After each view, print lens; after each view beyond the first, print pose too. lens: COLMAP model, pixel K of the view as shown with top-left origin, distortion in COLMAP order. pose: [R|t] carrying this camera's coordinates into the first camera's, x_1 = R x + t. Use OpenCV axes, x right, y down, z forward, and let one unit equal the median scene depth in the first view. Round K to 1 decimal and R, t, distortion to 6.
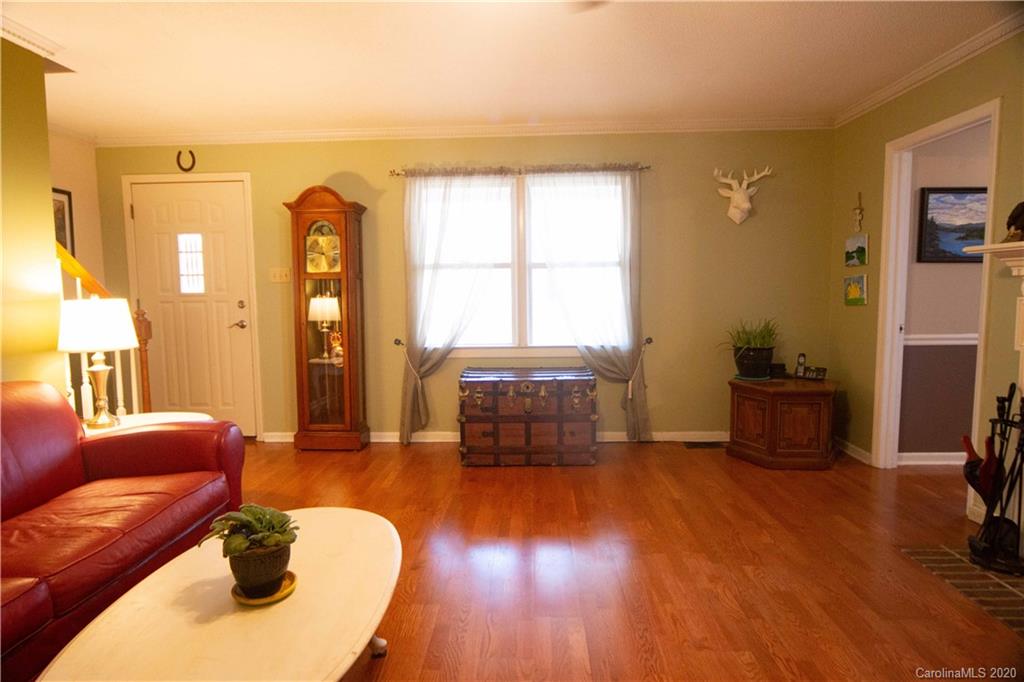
lens RADIAL K [[569.5, 0, 508.1], [0, 569.5, 337.3], [0, 0, 1]] dist [-0.016135, 0.004691]
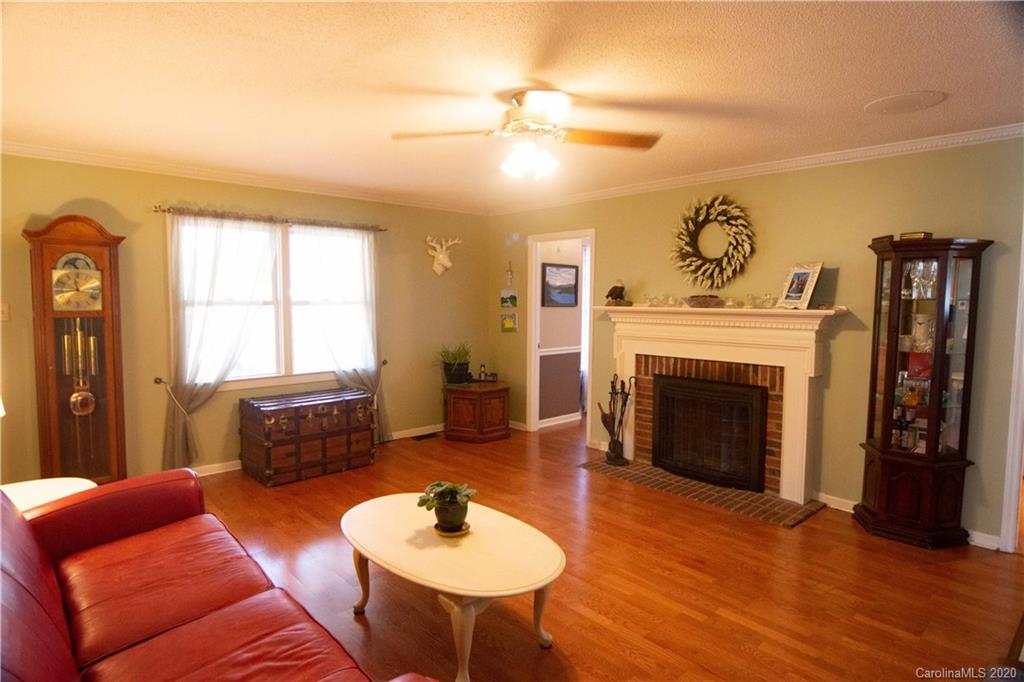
lens RADIAL K [[569.5, 0, 509.8], [0, 569.5, 338.1], [0, 0, 1]] dist [-0.016135, 0.004691]
pose [[0.703313, -0.034737, 0.710031, -0.520112], [0.046020, 0.998935, 0.003286, -0.045258], [-0.709389, 0.030364, 0.704162, -0.117870]]
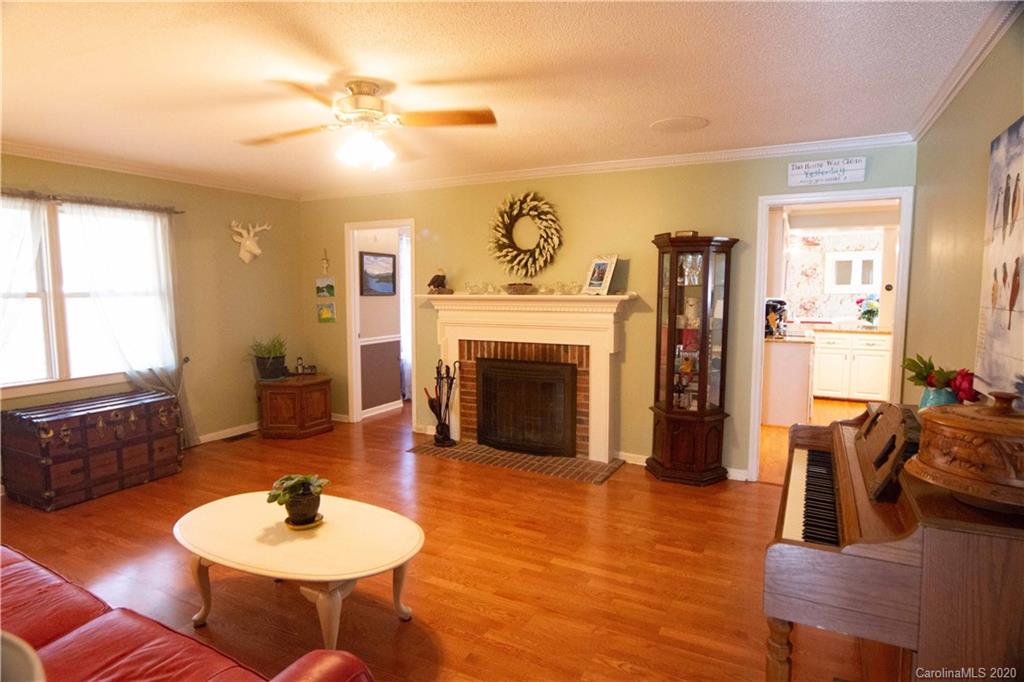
lens RADIAL K [[569.5, 0, 509.6], [0, 569.5, 338.0], [0, 0, 1]] dist [-0.016135, 0.004691]
pose [[0.422762, -0.069789, 0.903550, -0.577338], [0.072102, 0.996460, 0.043230, -0.045612], [-0.903368, 0.046872, 0.426297, -0.099435]]
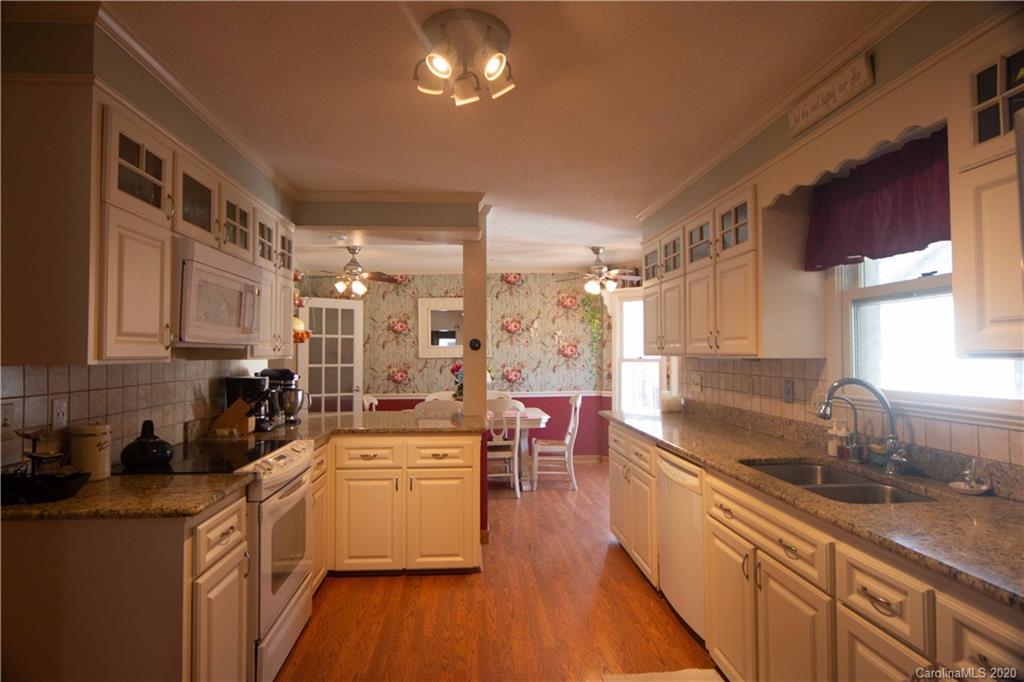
lens RADIAL K [[569.5, 0, 512.4], [0, 569.5, 338.8], [0, 0, 1]] dist [-0.016135, 0.004691]
pose [[-0.121453, 0.041540, 0.991728, 0.593858], [0.084727, 0.995911, -0.031339, -0.011838], [-0.988974, 0.080220, -0.124476, -0.378315]]
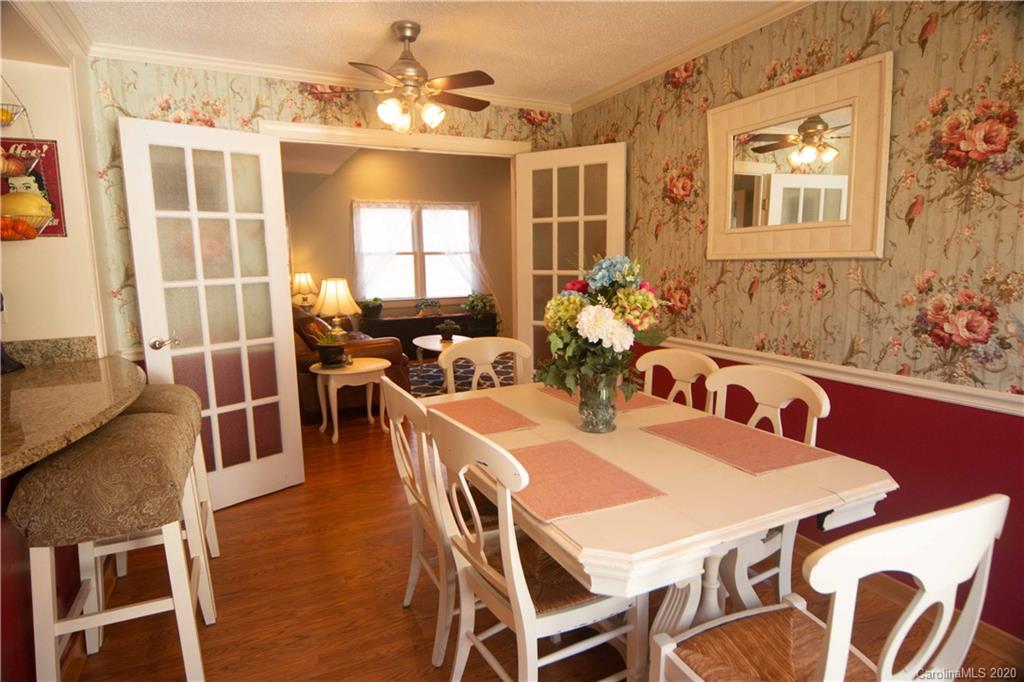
lens RADIAL K [[569.5, 0, 512.7], [0, 569.5, 341.7], [0, 0, 1]] dist [-0.016135, 0.004691]
pose [[0.880323, -0.071285, 0.468989, 1.621597], [0.043174, 0.996581, 0.070437, 0.007637], [-0.472407, -0.041759, 0.880391, -0.771943]]
